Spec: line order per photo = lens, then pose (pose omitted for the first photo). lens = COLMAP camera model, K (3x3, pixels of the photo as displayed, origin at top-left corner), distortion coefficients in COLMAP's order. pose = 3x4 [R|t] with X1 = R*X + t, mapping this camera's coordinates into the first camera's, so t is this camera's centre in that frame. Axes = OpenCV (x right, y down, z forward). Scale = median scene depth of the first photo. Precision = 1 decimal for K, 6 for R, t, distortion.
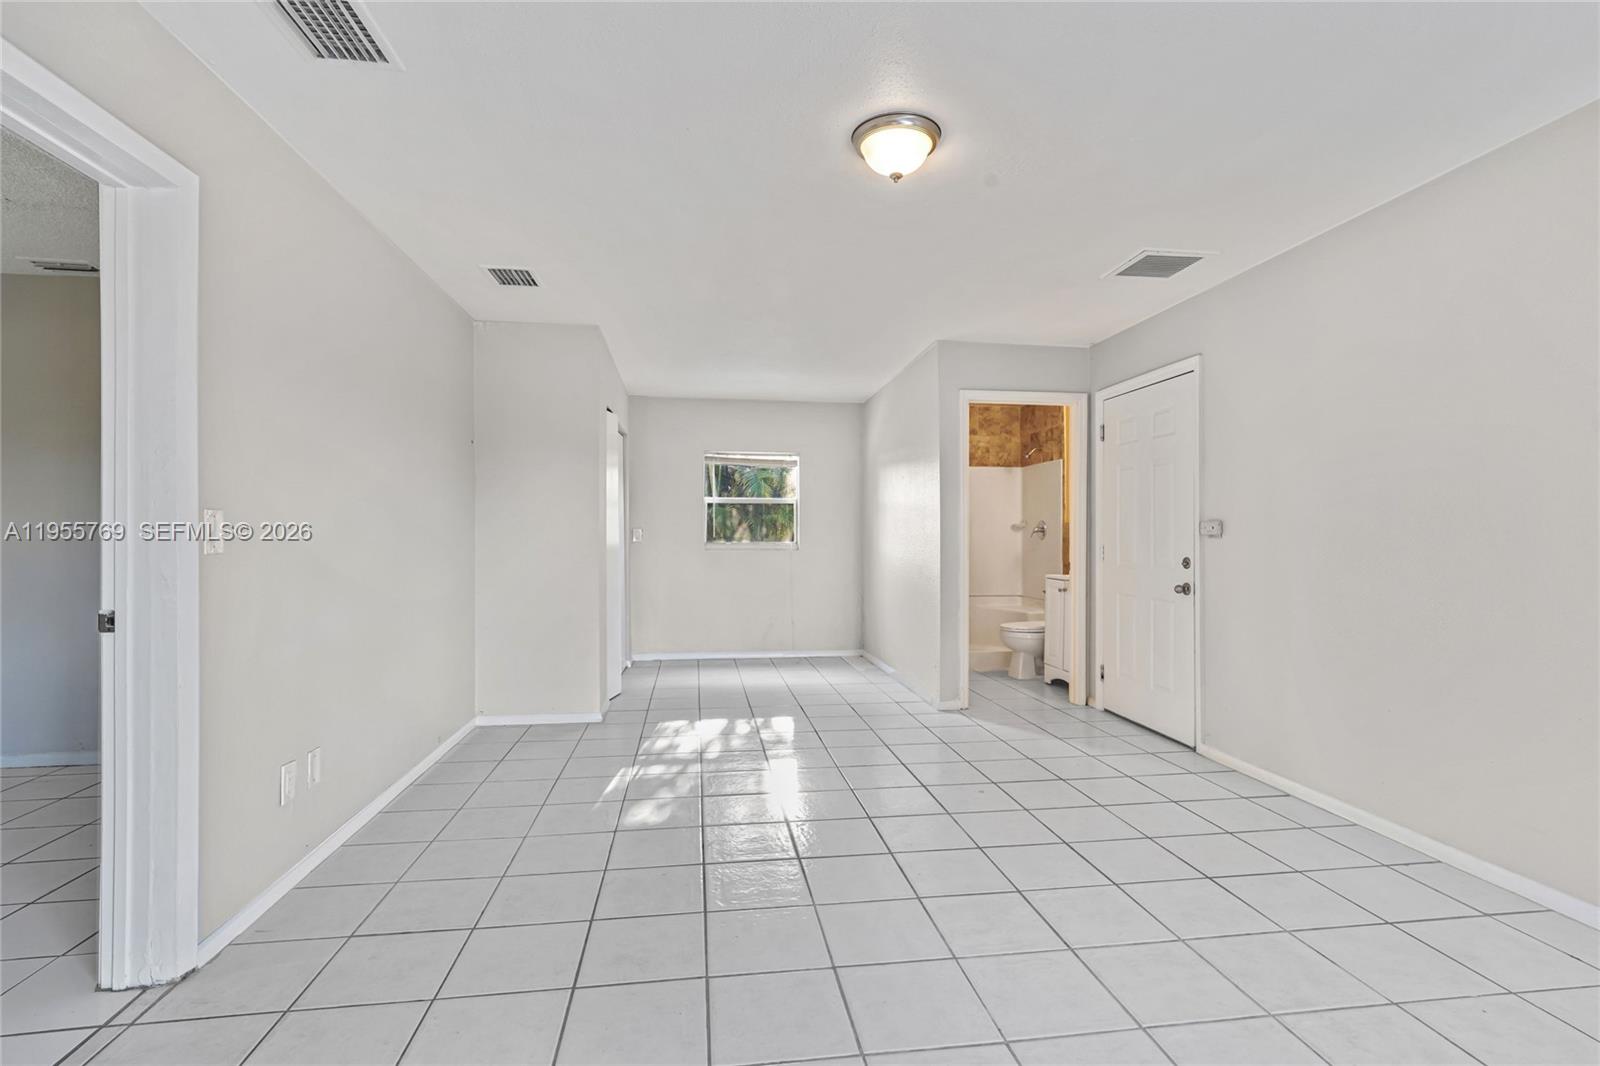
lens RADIAL K [[746.8, 0, 803.7], [0, 746.8, 534.5], [0, 0, 1]] dist [-0.000501, 0.000255]
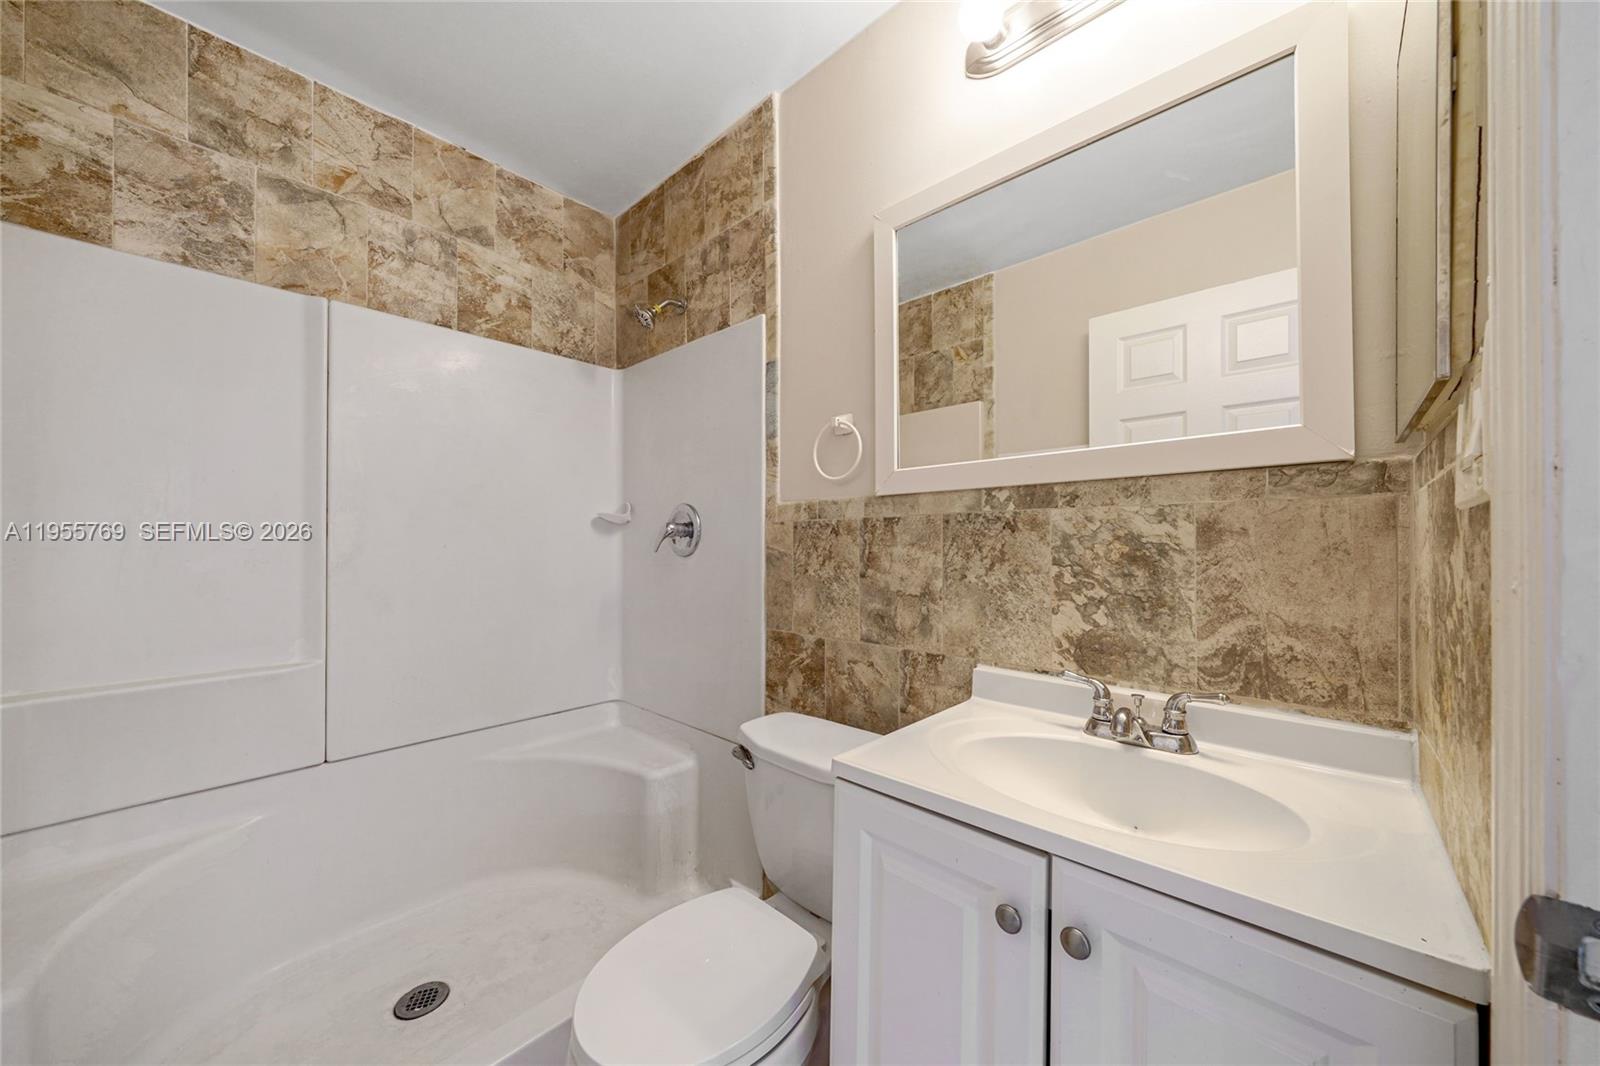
lens RADIAL K [[566.1, 0, 808.9], [0, 566.1, 539.3], [0, 0, 1]] dist [0.001837, 0.000245]
pose [[0.773154, 0.003940, 0.634206, 0.180870], [-0.002686, 0.999992, -0.002938, -0.000764], [-0.634213, 0.000568, 0.773159, 0.709377]]
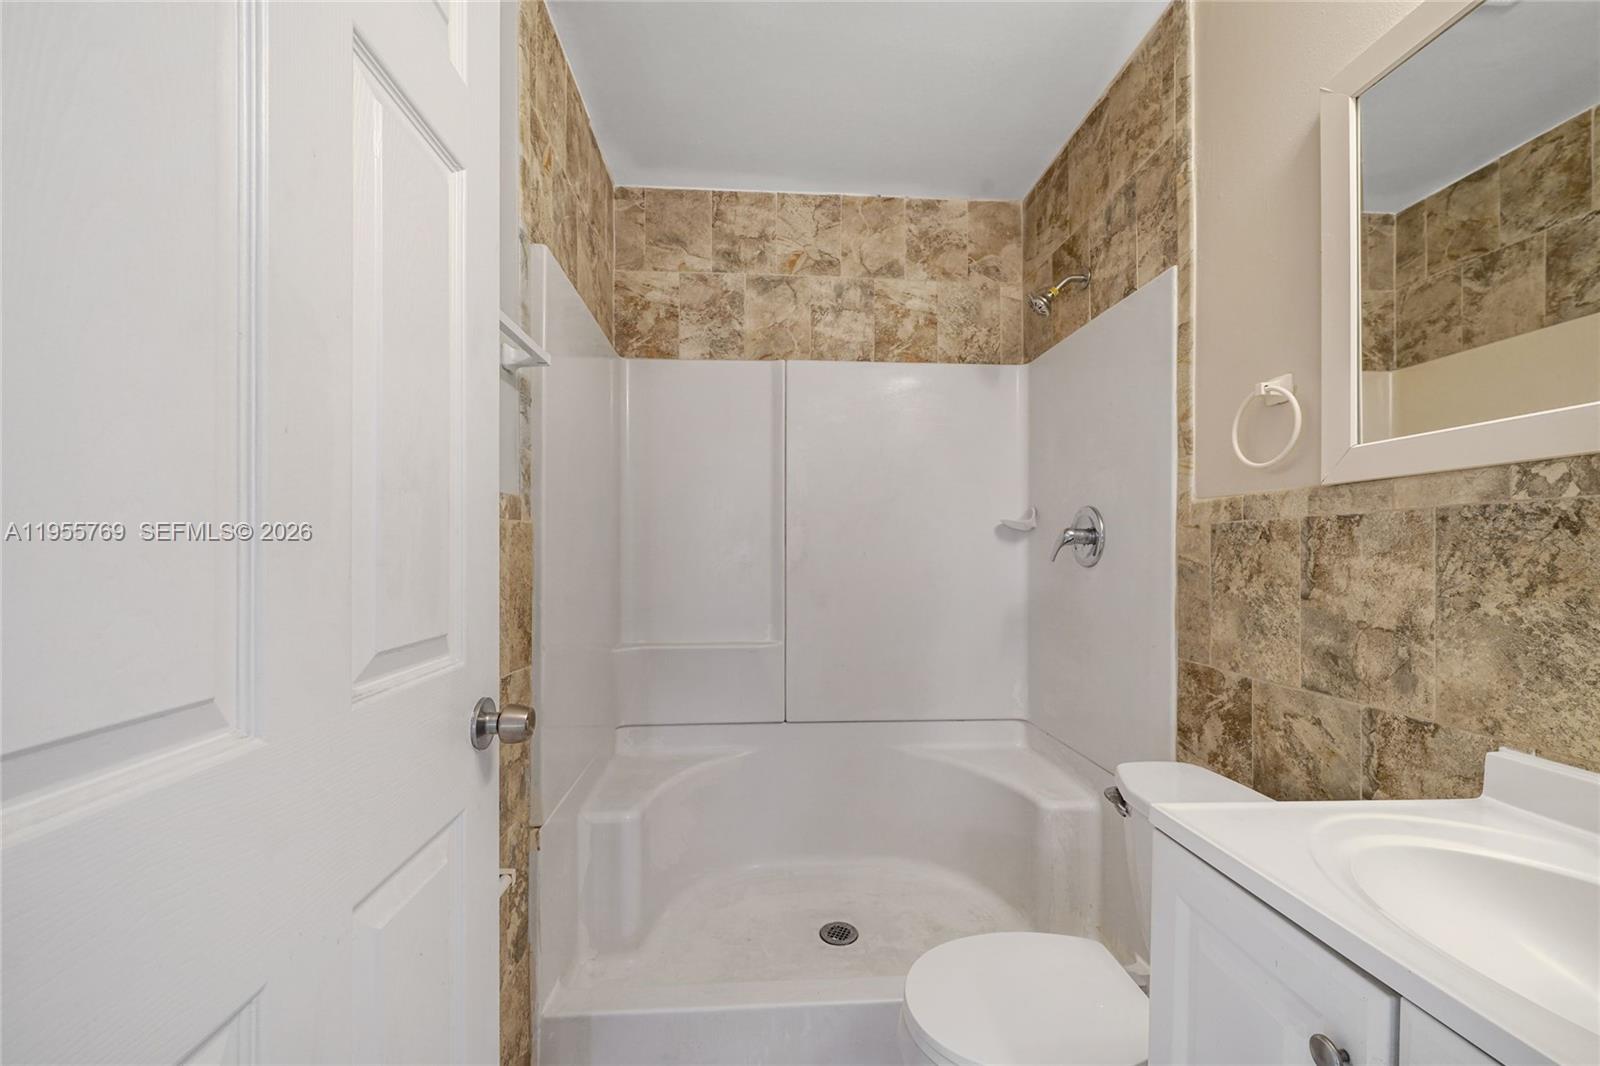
lens RADIAL K [[648.0, 0, 792.8], [0, 648.0, 551.4], [0, 0, 1]] dist [0.006175, 0.000201]
pose [[0.996685, 0.000614, -0.081360, 0.204856], [-0.000169, 0.999985, 0.005482, -0.001106], [0.081362, -0.005450, 0.996670, 0.678355]]
